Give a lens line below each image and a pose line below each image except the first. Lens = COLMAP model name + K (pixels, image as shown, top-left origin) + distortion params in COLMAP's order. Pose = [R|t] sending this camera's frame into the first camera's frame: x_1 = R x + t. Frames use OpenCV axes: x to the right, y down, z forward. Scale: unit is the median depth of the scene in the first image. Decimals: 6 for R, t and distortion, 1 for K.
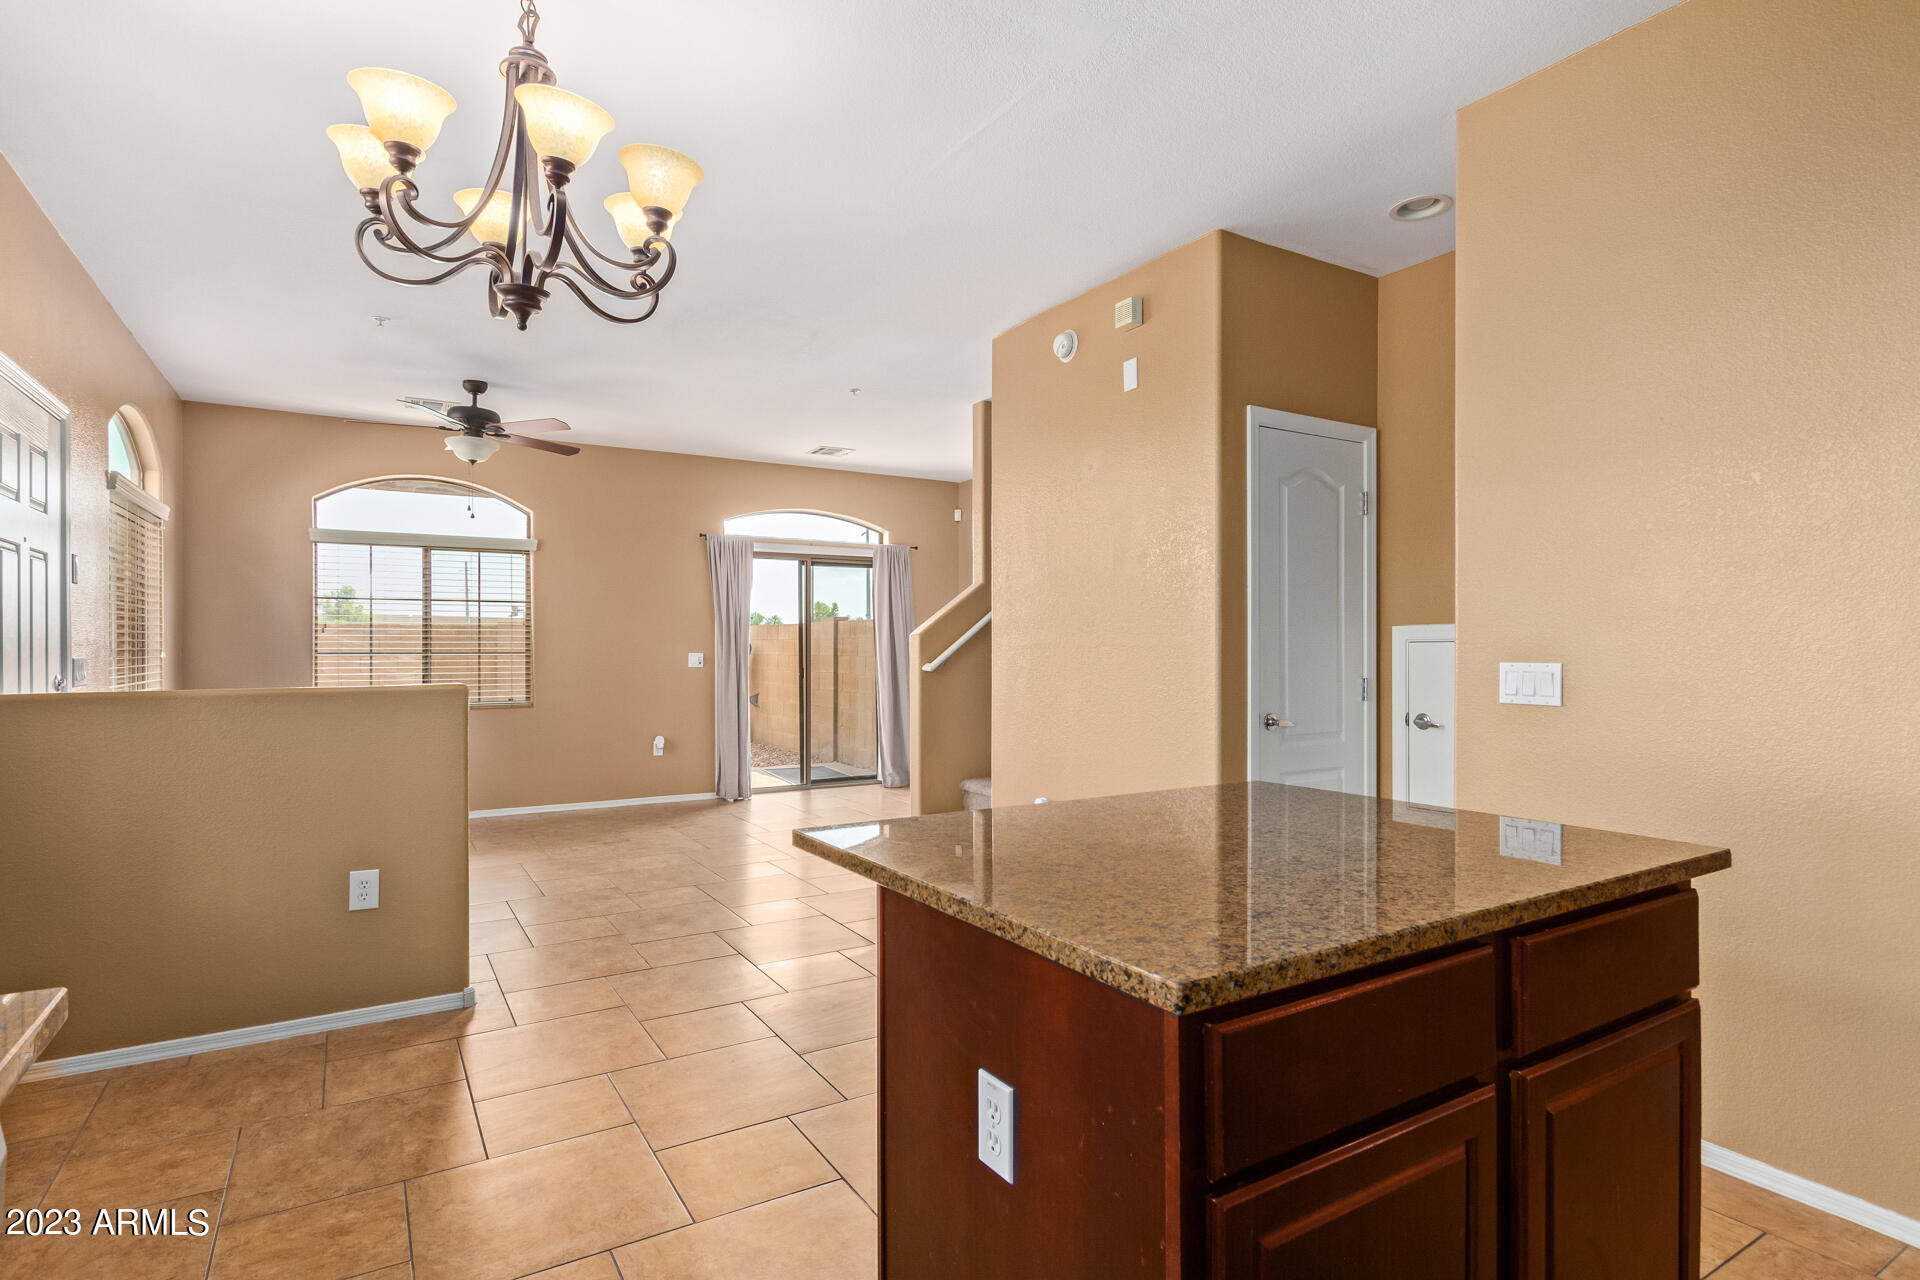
lens RADIAL K [[983.6, 0, 952.2], [0, 983.6, 653.4], [0, 0, 1]] dist [-0.000207, -0.000517]
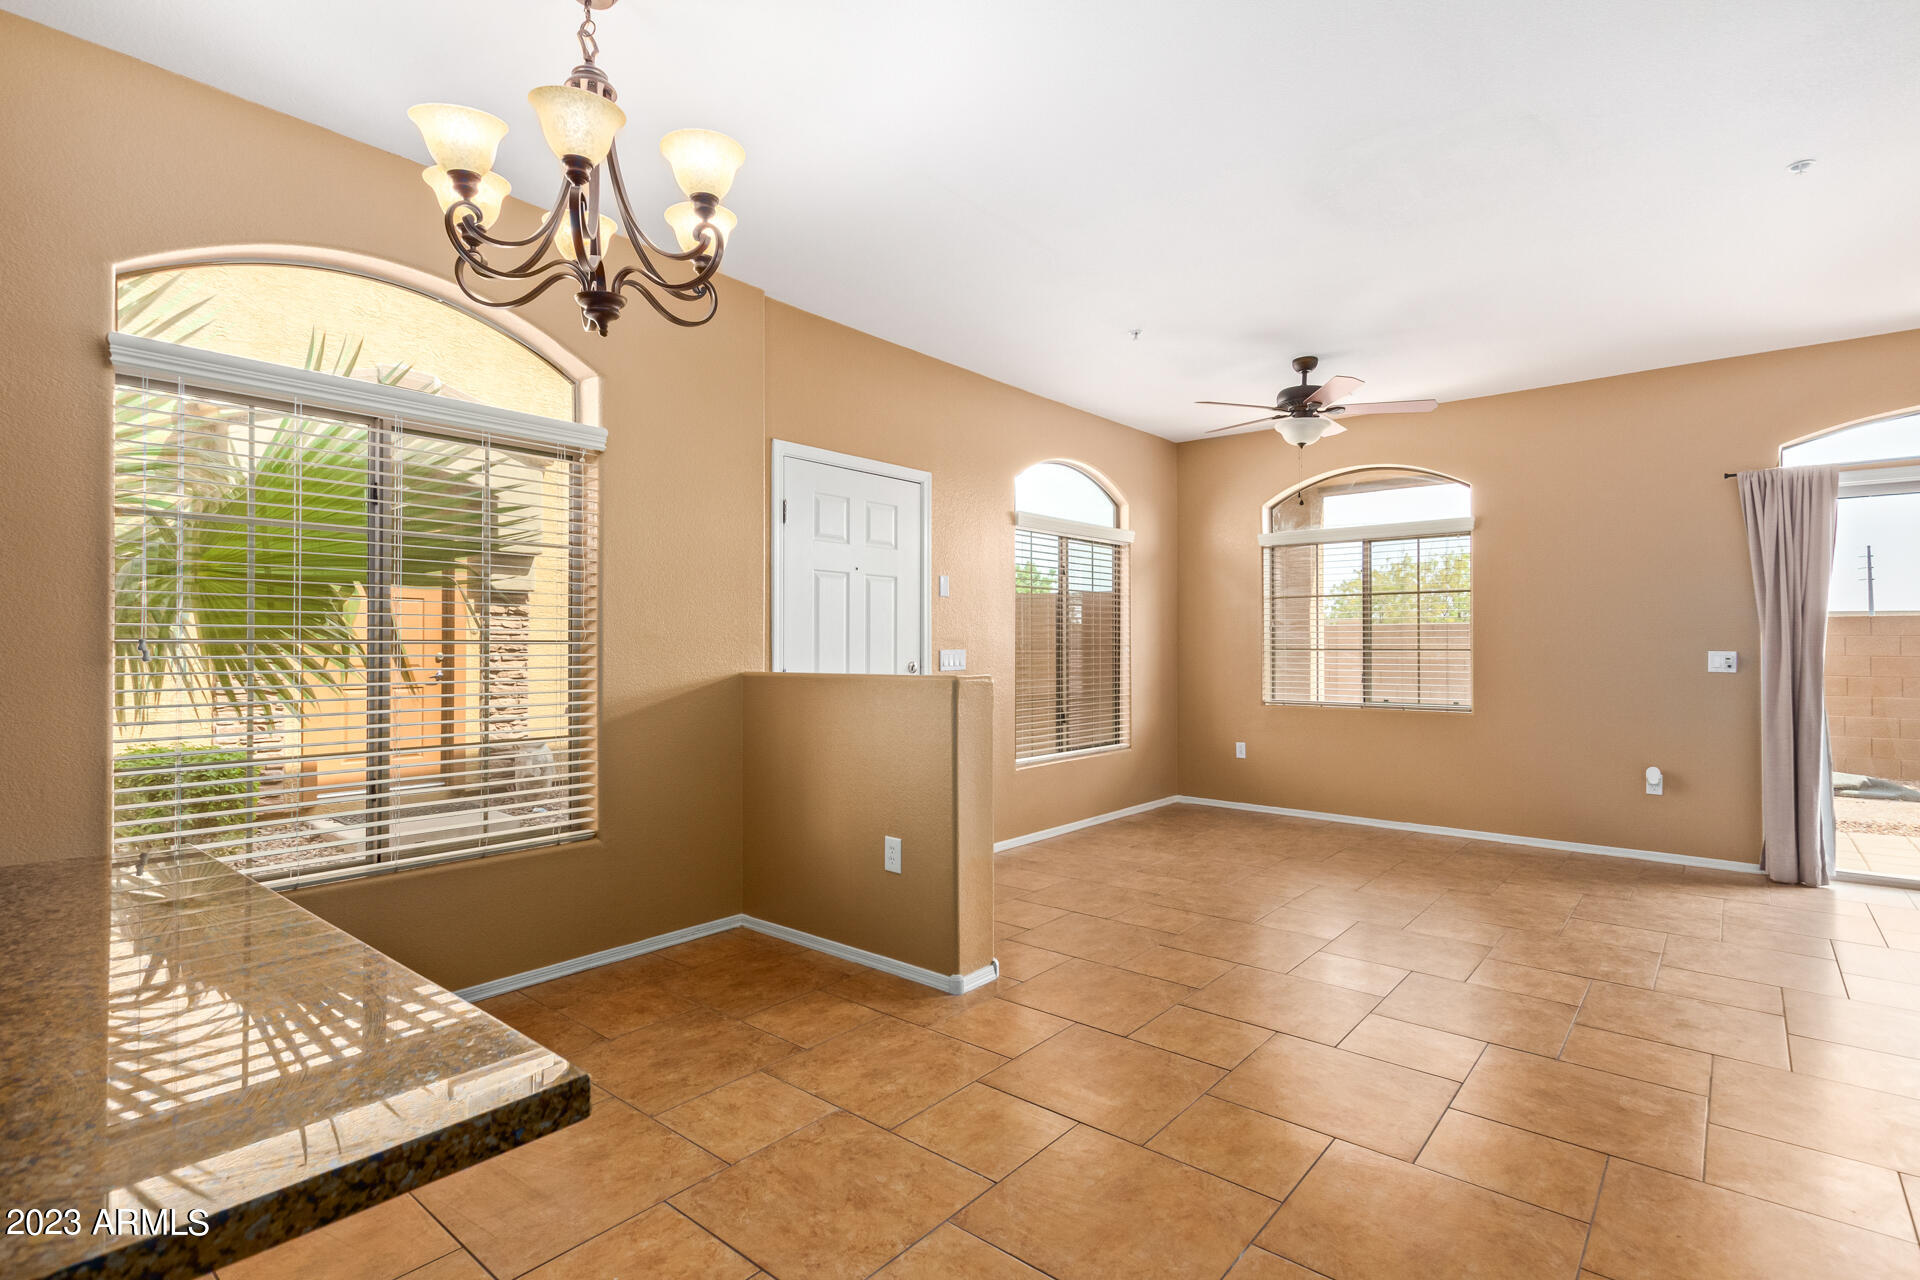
lens RADIAL K [[915.7, 0, 957.7], [0, 915.7, 647.2], [0, 0, 1]] dist [0.022984, -0.012985]
pose [[0.316799, 0.000190, -0.948493, 0.232287], [-0.006239, 0.999979, -0.001883, 0.001541], [0.948472, 0.006514, 0.316793, 0.397106]]
